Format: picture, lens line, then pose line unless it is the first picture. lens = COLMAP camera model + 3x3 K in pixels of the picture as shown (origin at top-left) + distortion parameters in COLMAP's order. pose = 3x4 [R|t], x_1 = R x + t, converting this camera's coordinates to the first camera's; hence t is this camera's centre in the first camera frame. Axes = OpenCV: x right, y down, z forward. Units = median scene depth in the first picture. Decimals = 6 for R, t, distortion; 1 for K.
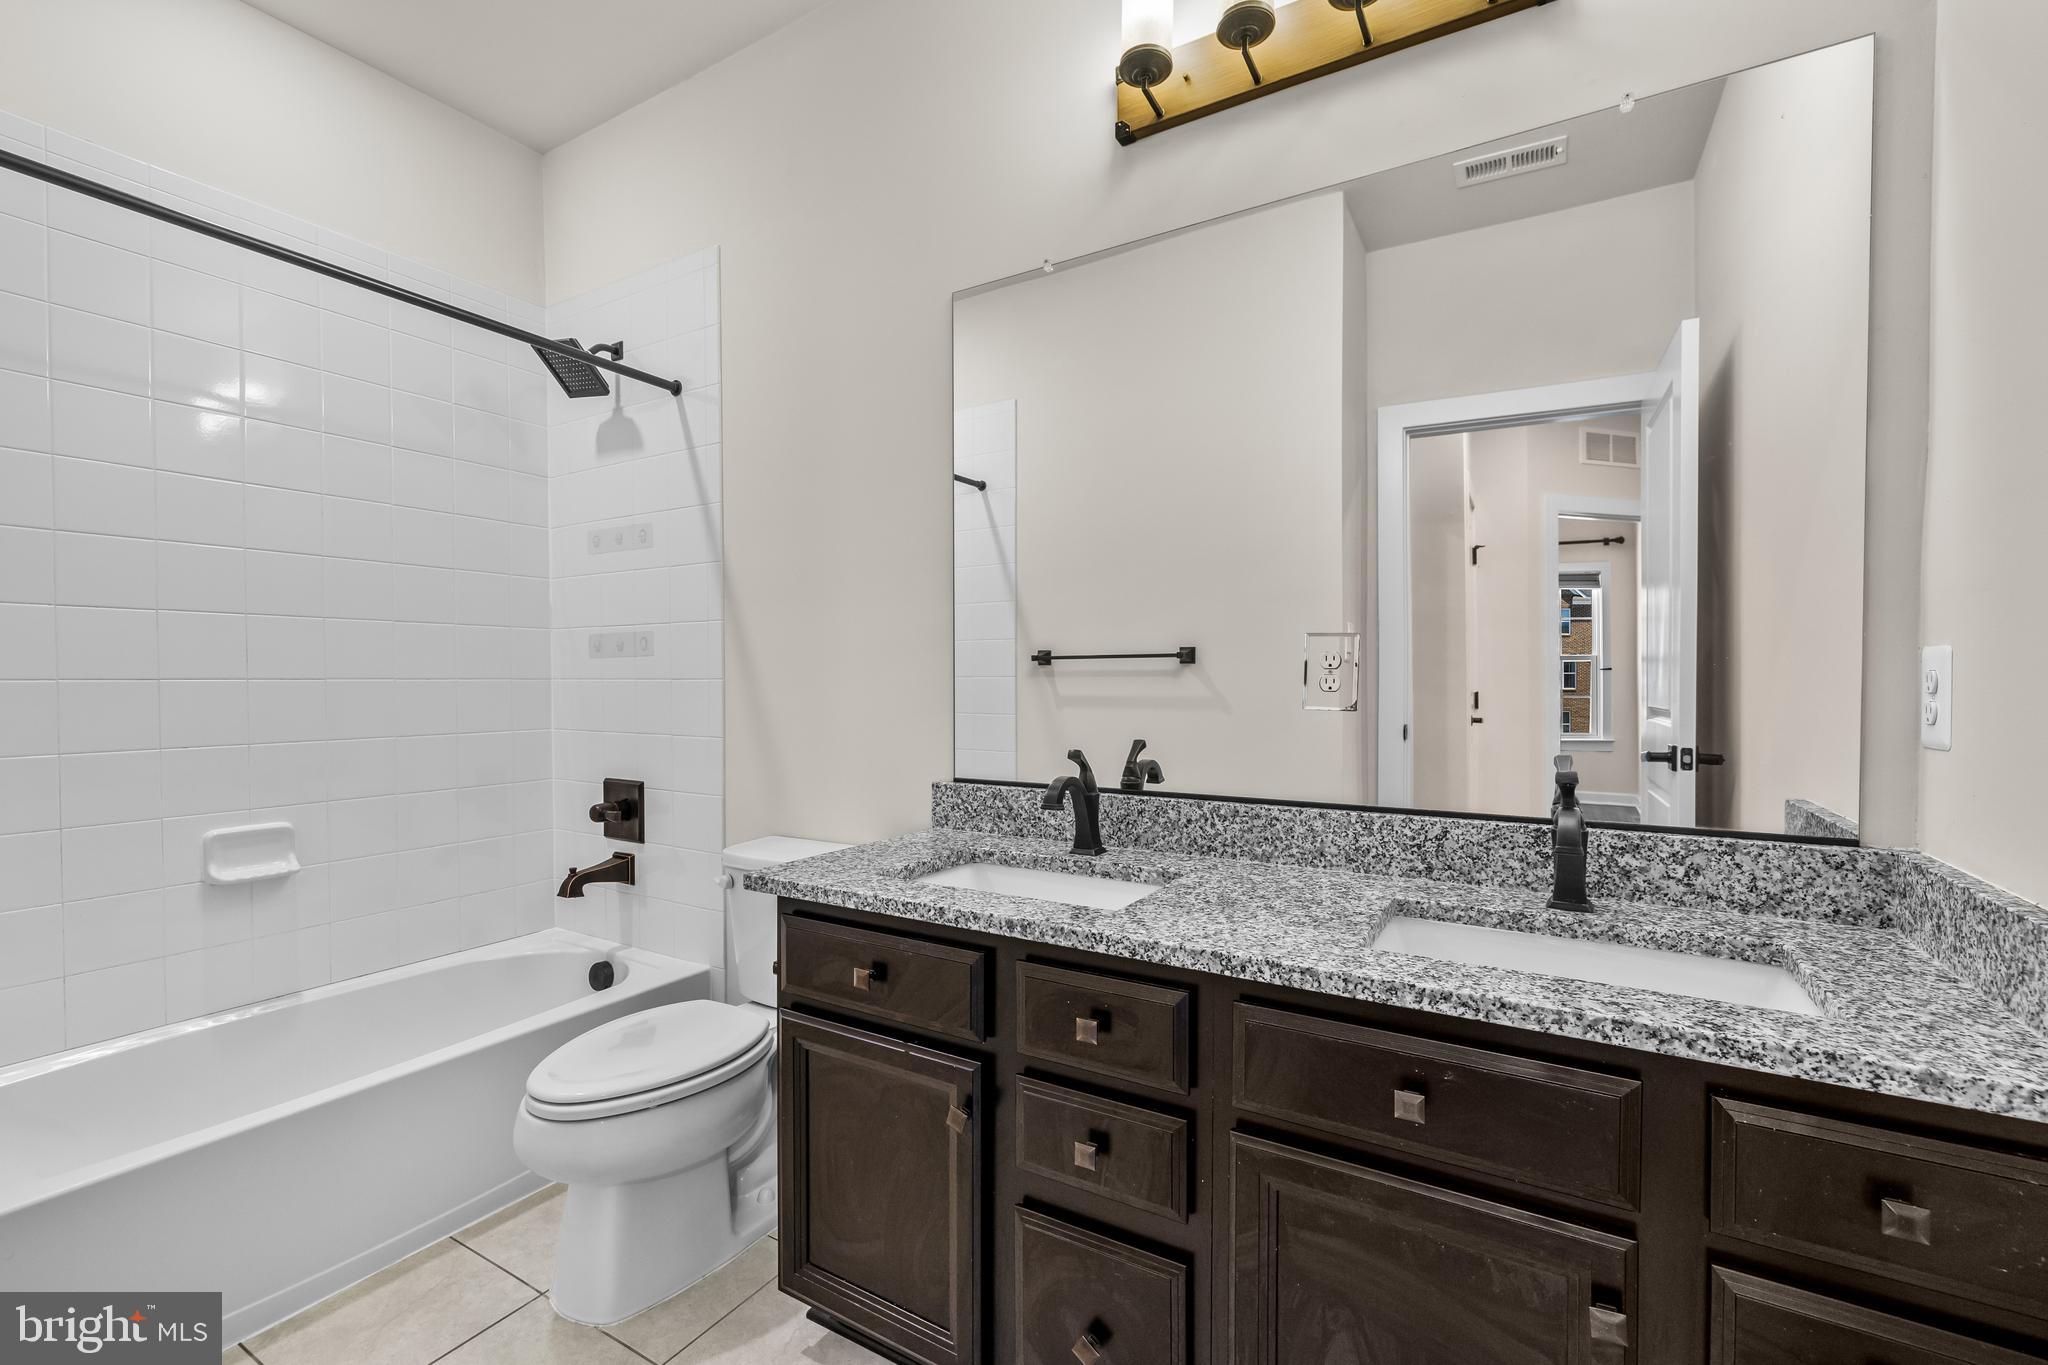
lens RADIAL K [[905.6, 0, 990.0], [0, 905.6, 699.2], [0, 0, 1]] dist [0.004088, 0.000248]
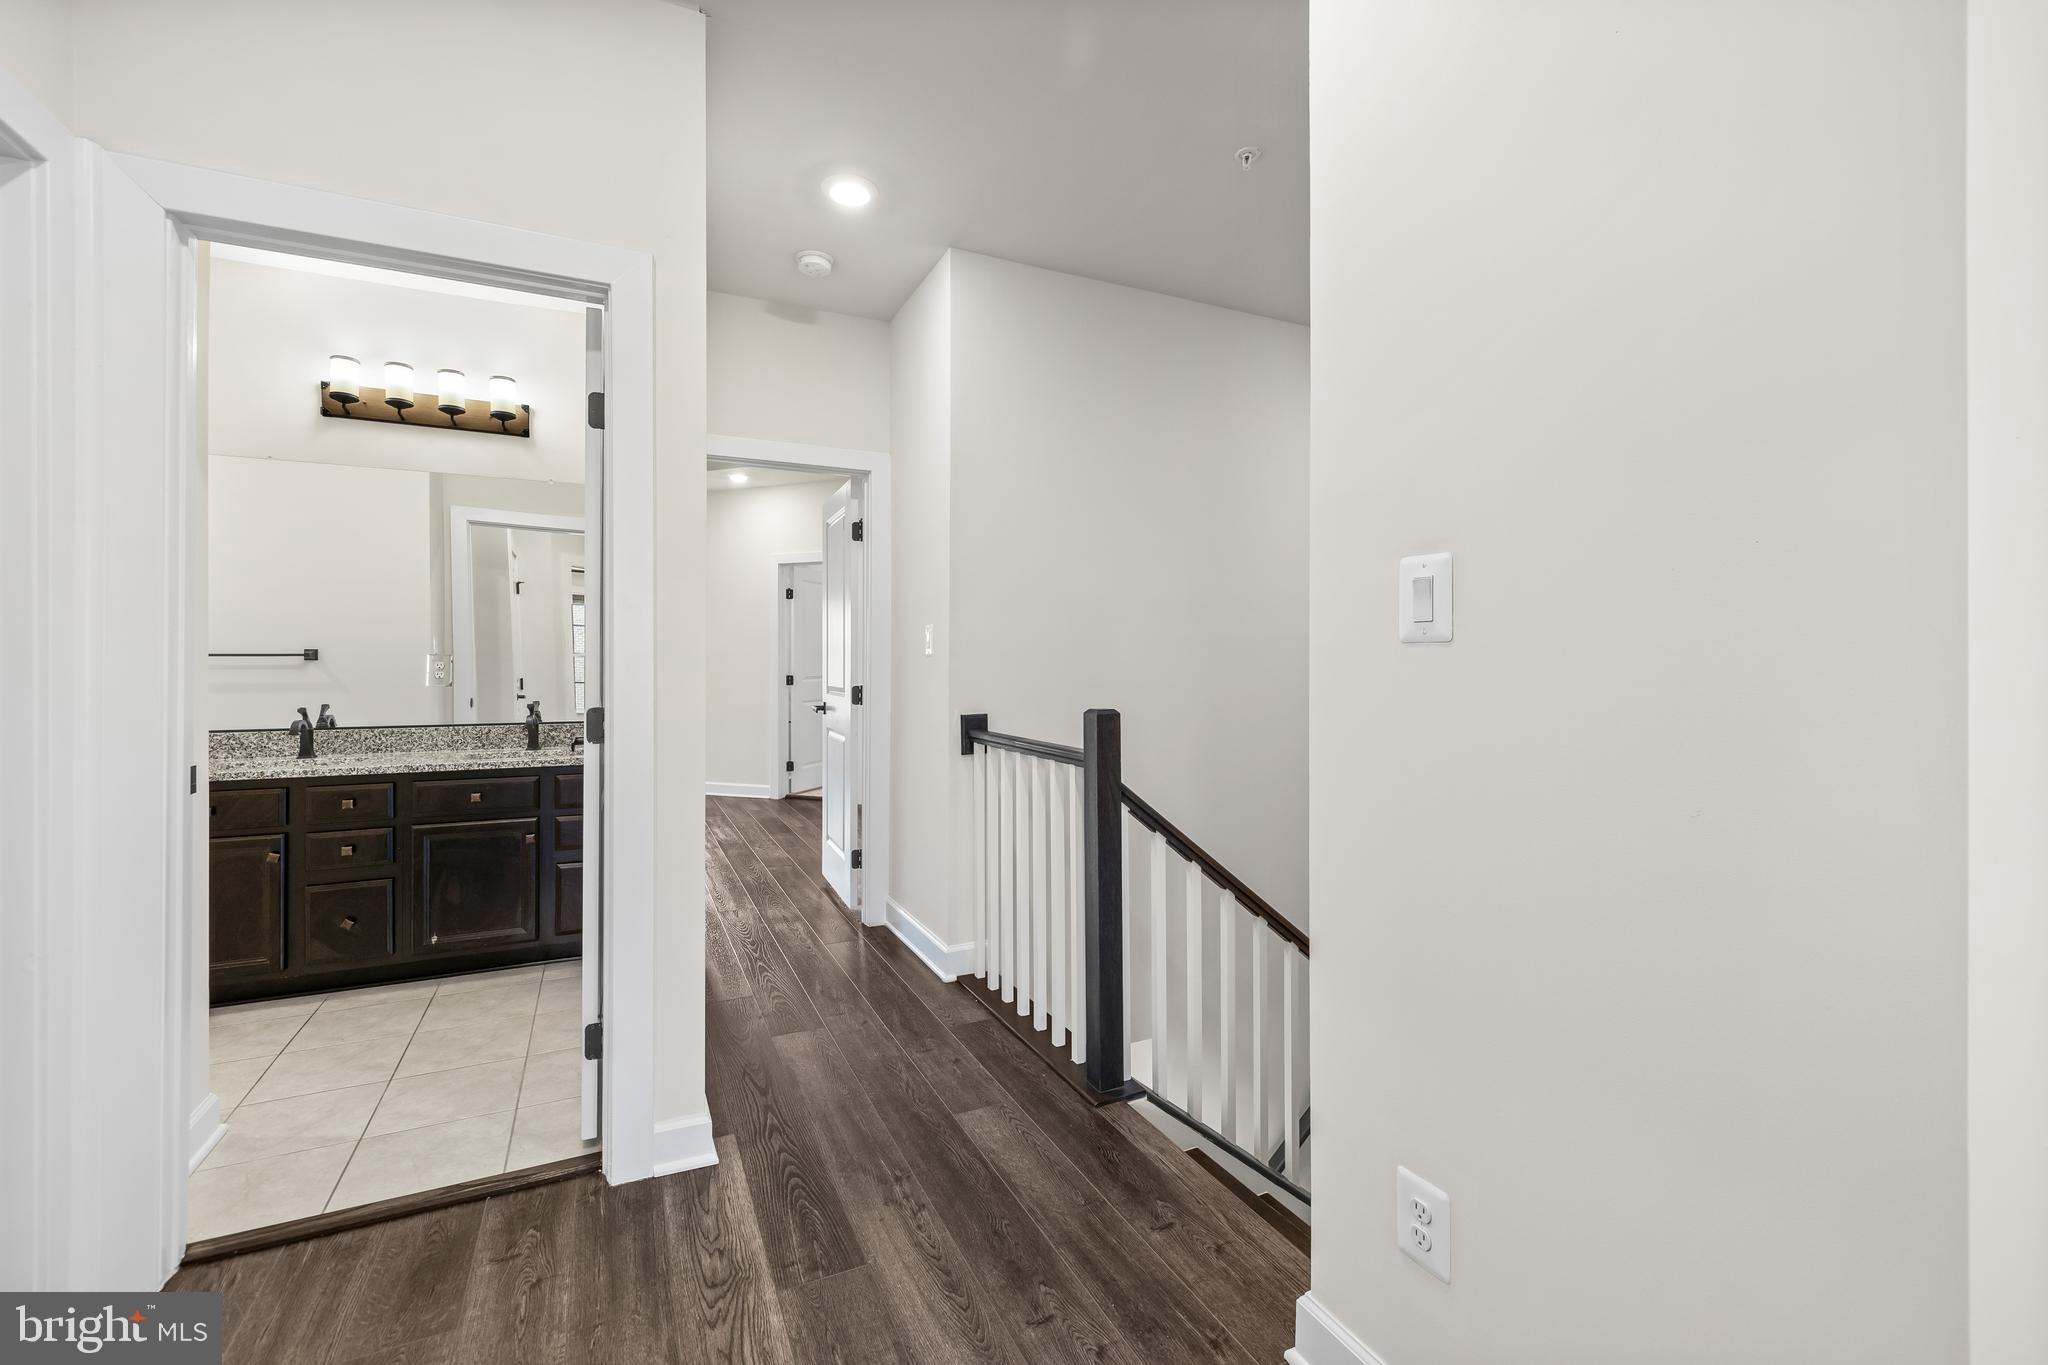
lens RADIAL K [[866.1, 0, 1018.4], [0, 866.1, 666.1], [0, 0, 1]] dist [0.000712, -0.000124]
pose [[0.541930, -0.000675, 0.840423, -0.590901], [0.018680, 0.999762, -0.011242, 0.012262], [-0.840216, 0.021791, 0.541814, -1.256751]]
